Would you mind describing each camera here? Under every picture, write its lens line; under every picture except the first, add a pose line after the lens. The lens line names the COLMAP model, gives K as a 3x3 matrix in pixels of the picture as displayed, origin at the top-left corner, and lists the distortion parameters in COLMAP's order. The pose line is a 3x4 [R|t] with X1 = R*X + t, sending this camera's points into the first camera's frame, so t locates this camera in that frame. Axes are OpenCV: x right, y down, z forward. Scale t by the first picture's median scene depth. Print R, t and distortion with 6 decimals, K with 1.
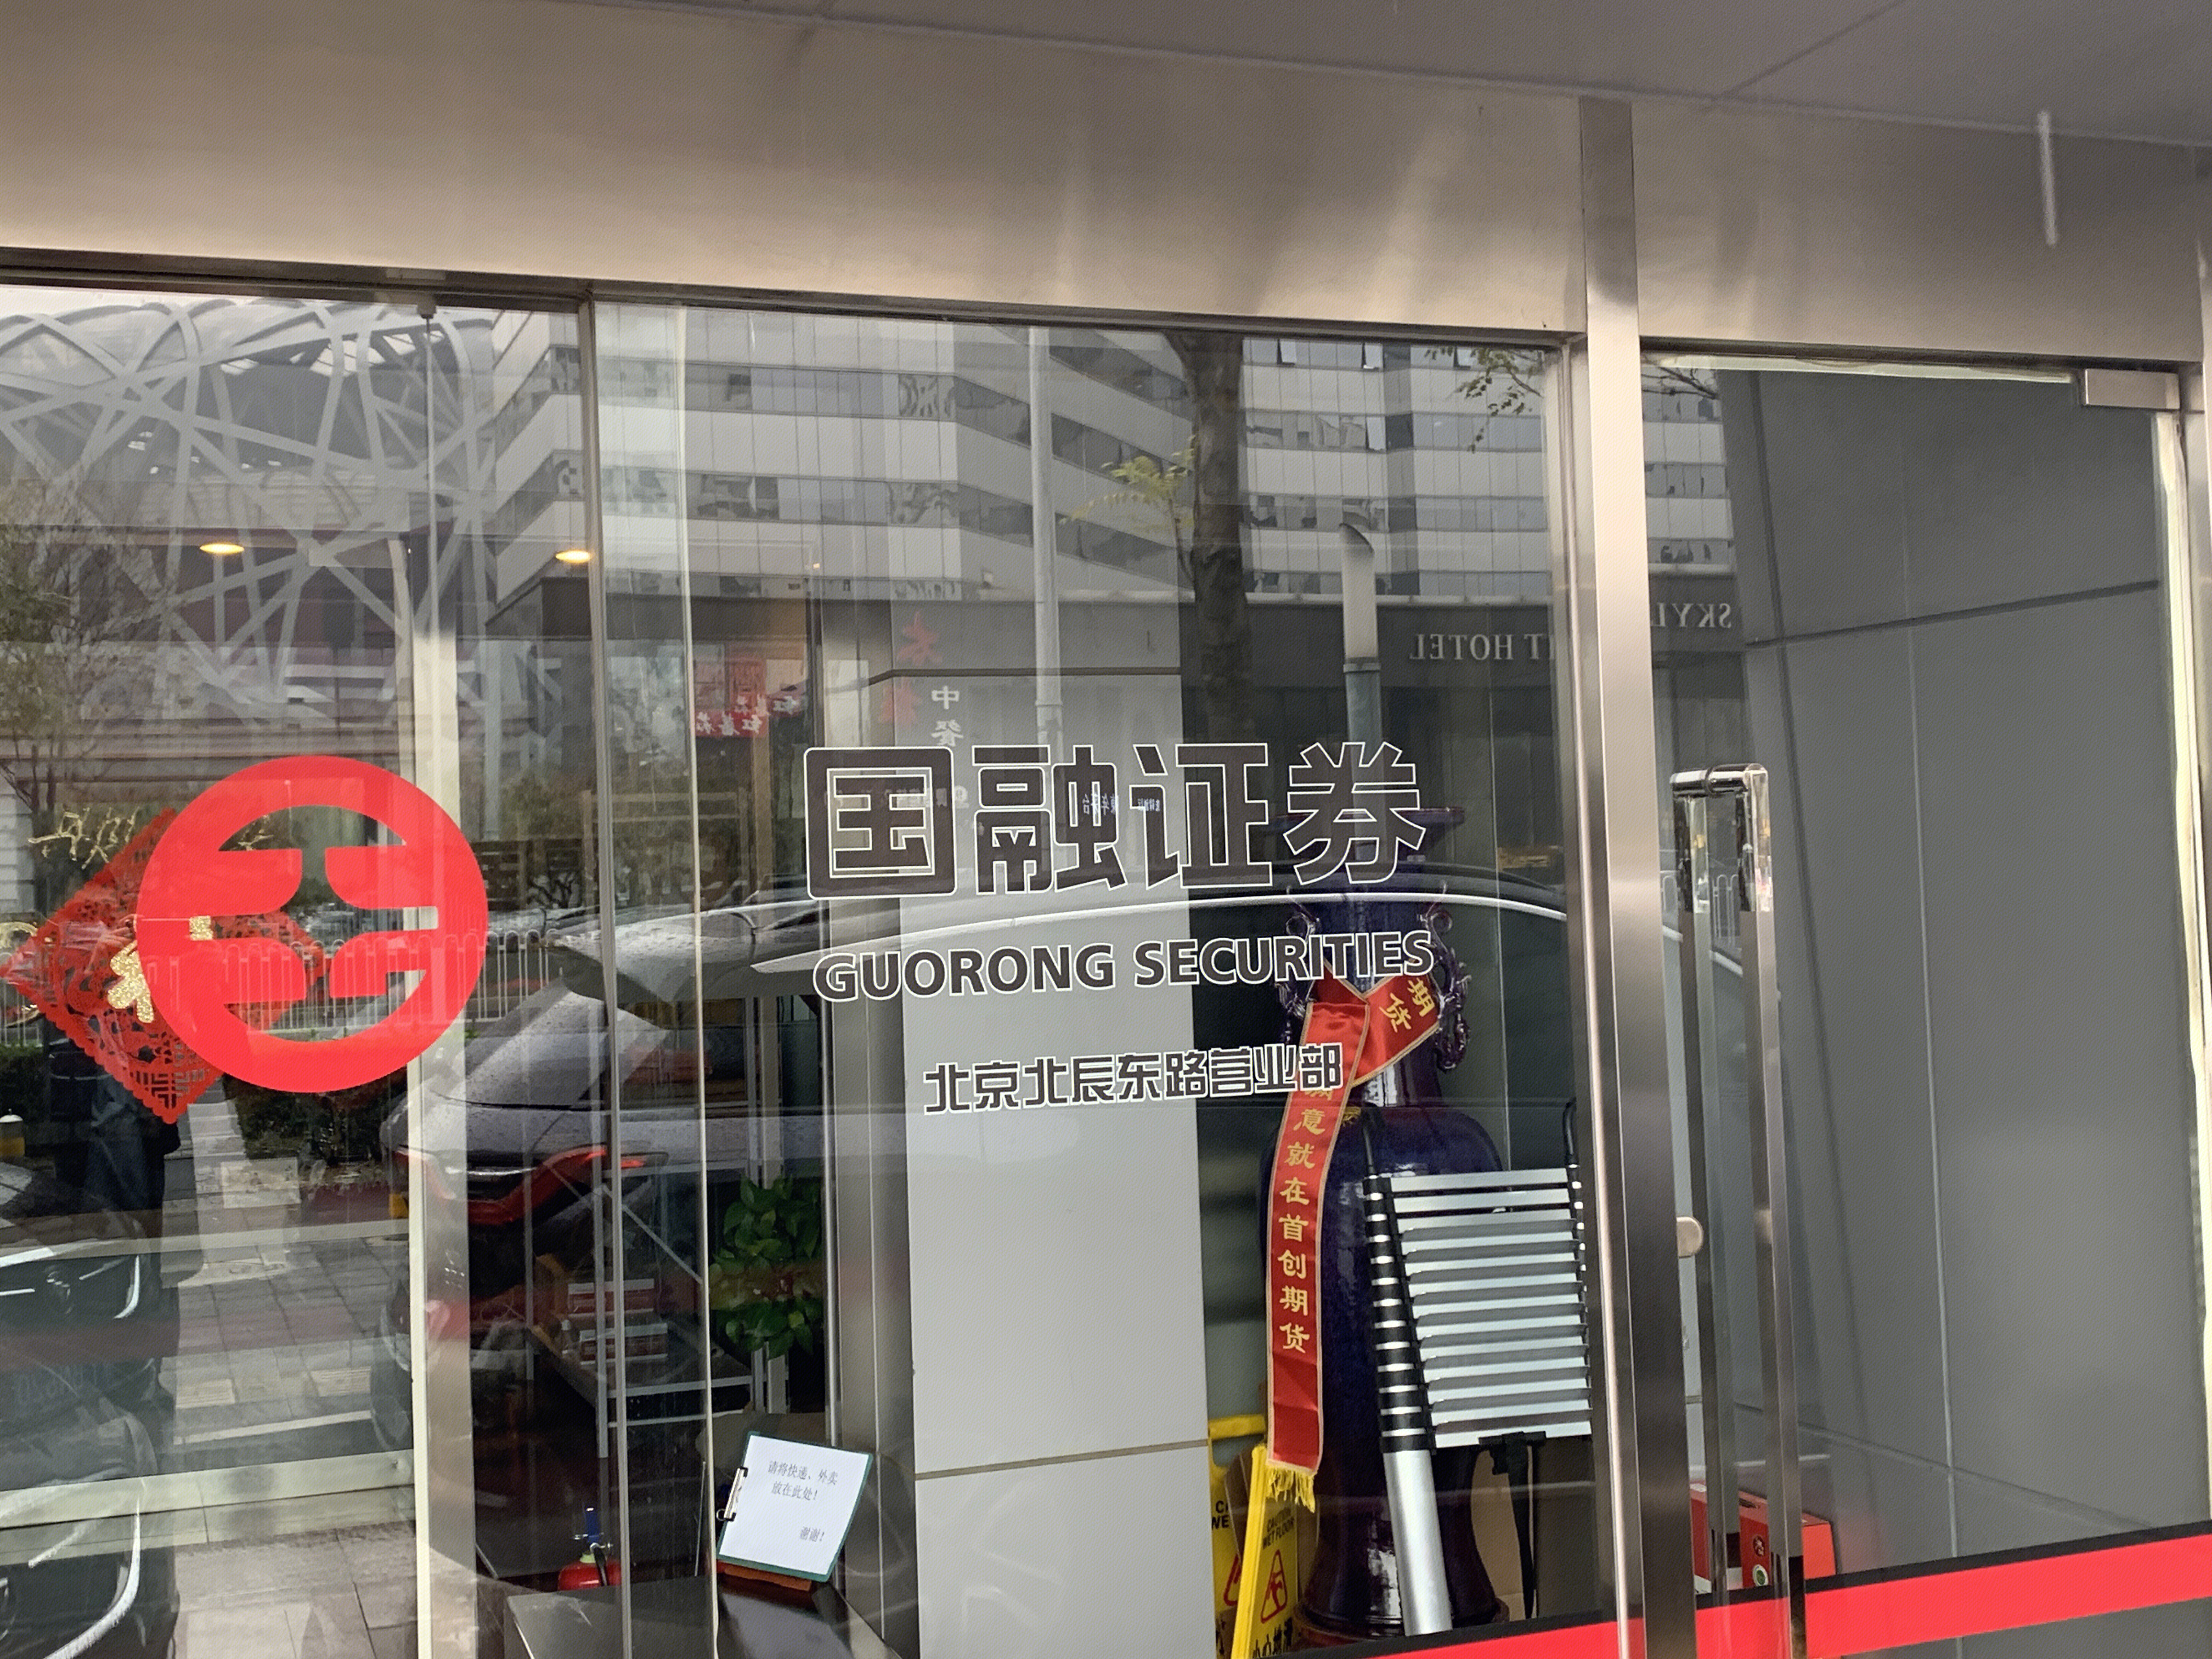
lens RADIAL K [[2585.1, 0, 1103.9], [0, 2585.1, 828.4], [0, 0, 1]] dist [0.190746, 0.000000]
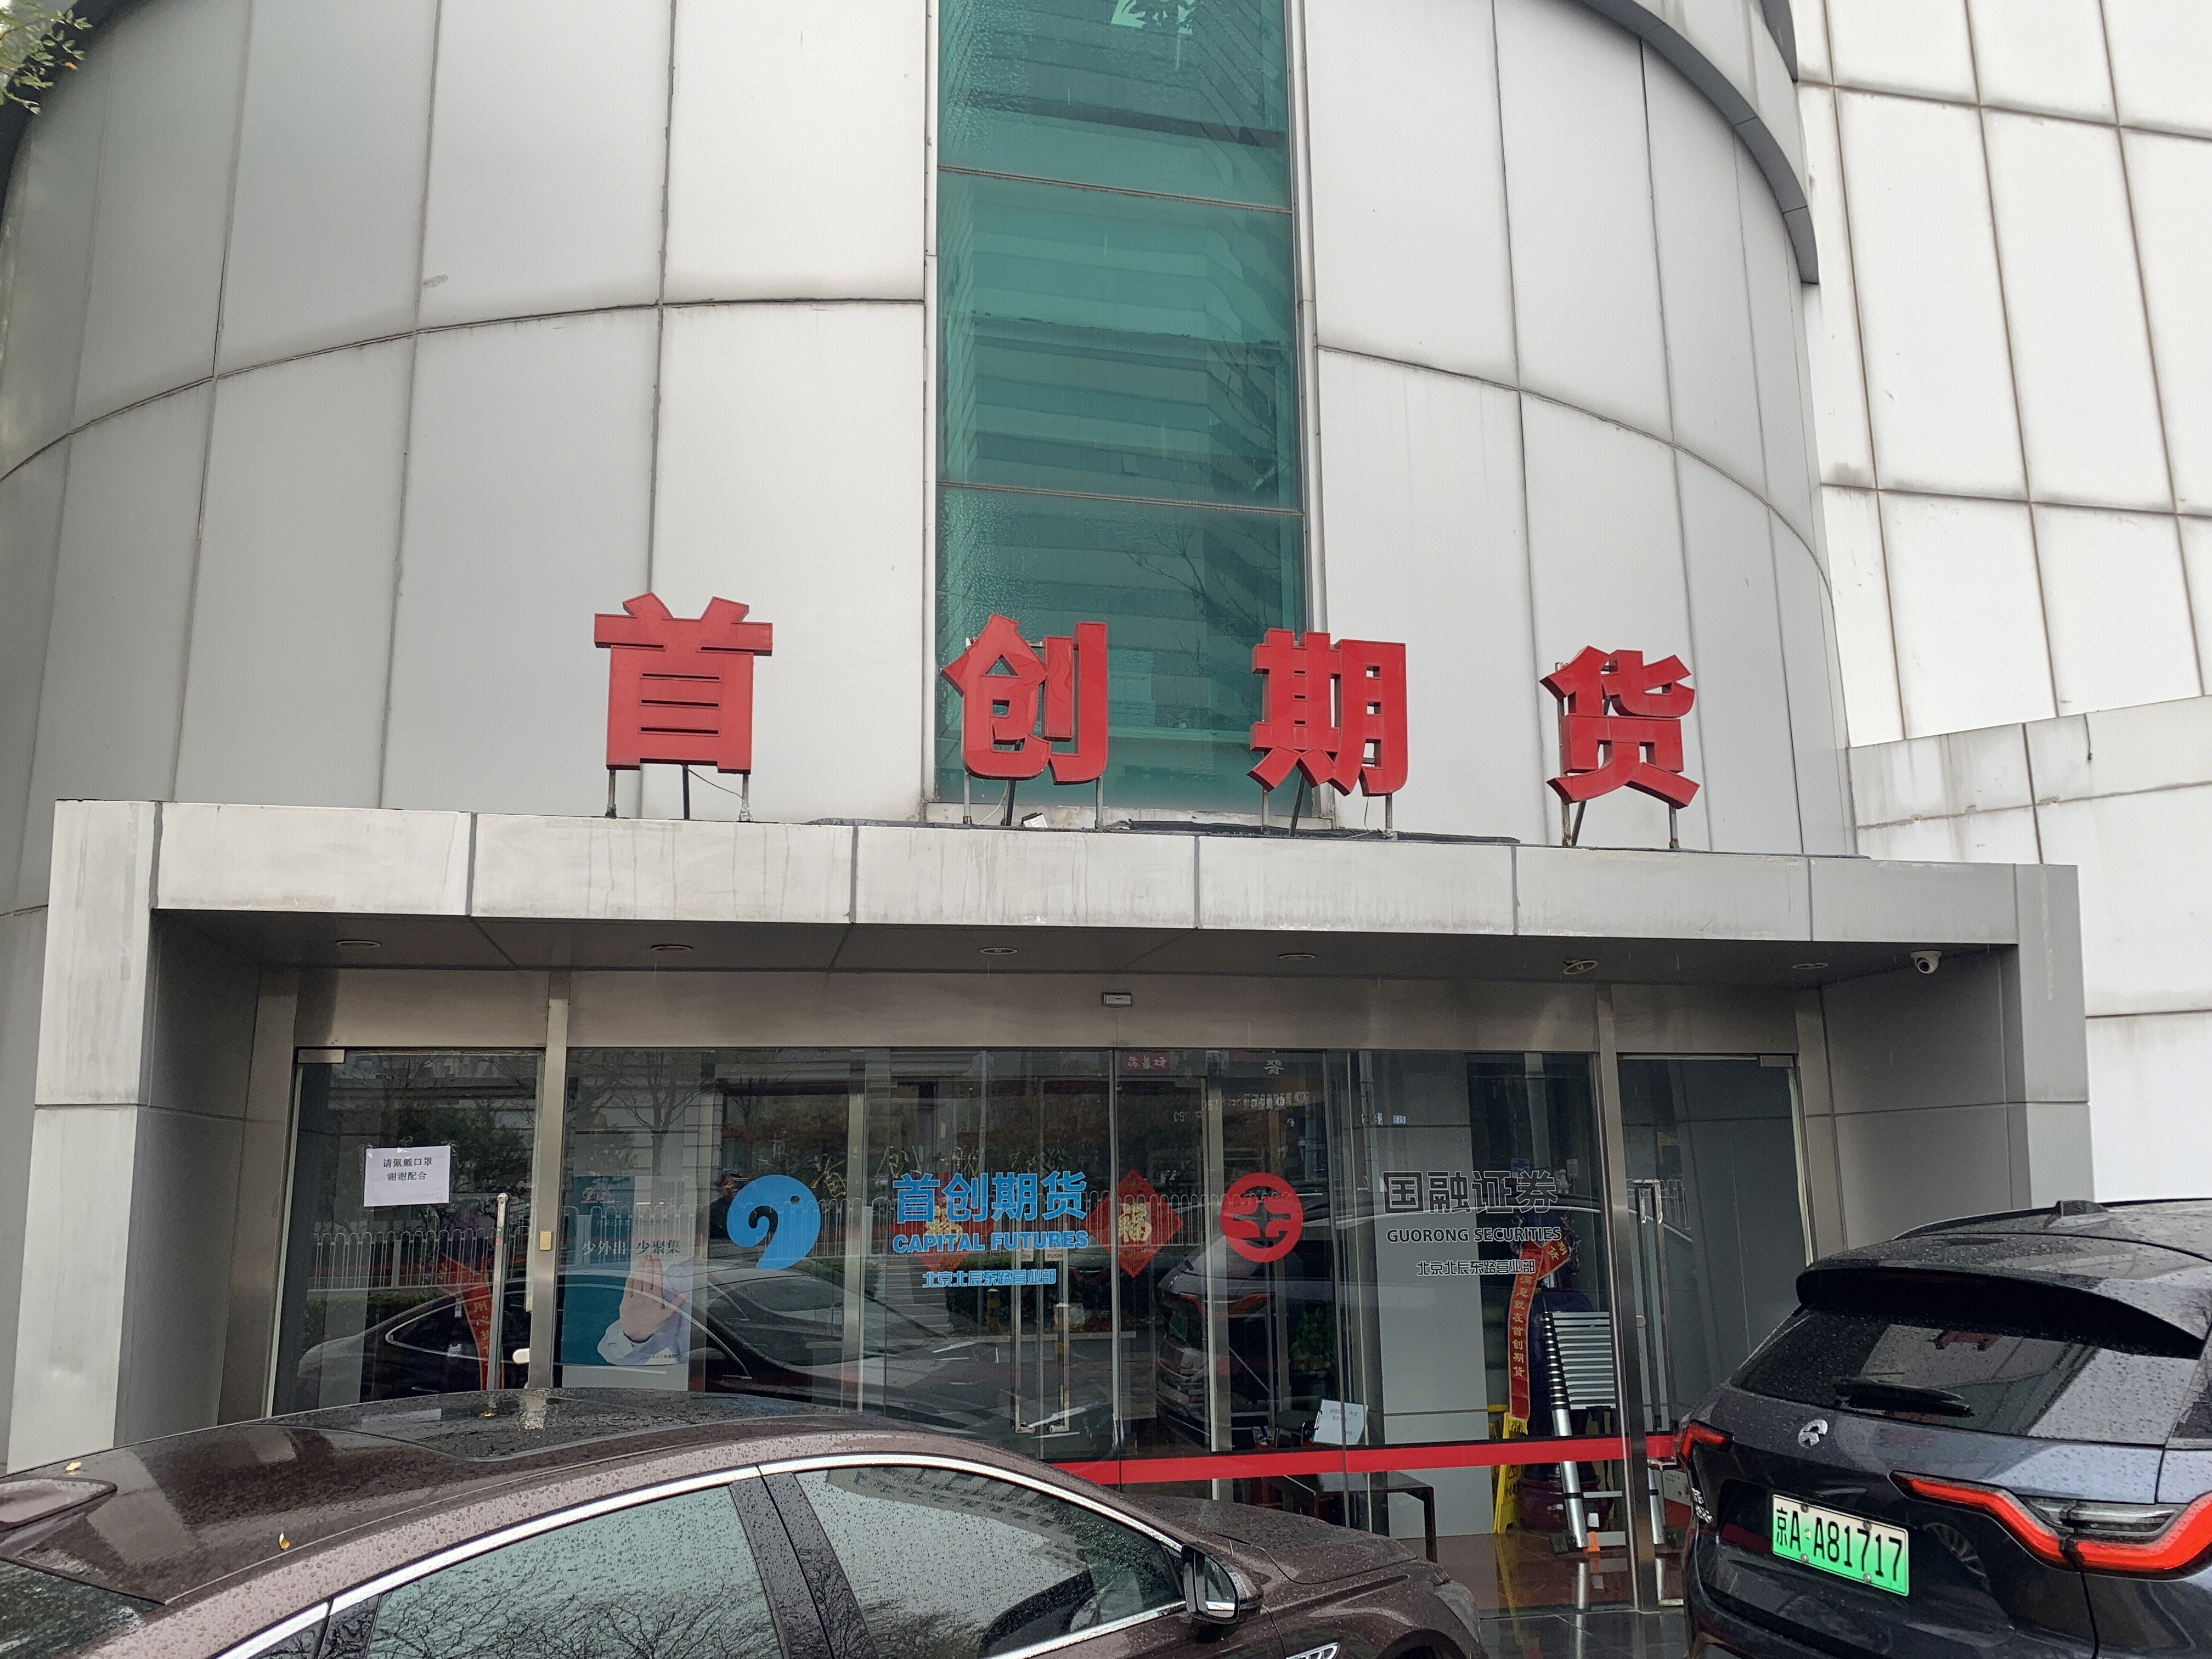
lens RADIAL K [[1671.2, 0, 1099.2], [0, 1671.2, 829.7], [0, 0, 1]] dist [0.027594, -0.002419]
pose [[0.988234, -0.008186, -0.152728, -0.094857], [-0.018926, 0.984347, -0.175221, -0.054976], [0.151772, 0.176050, 0.972611, -0.953438]]
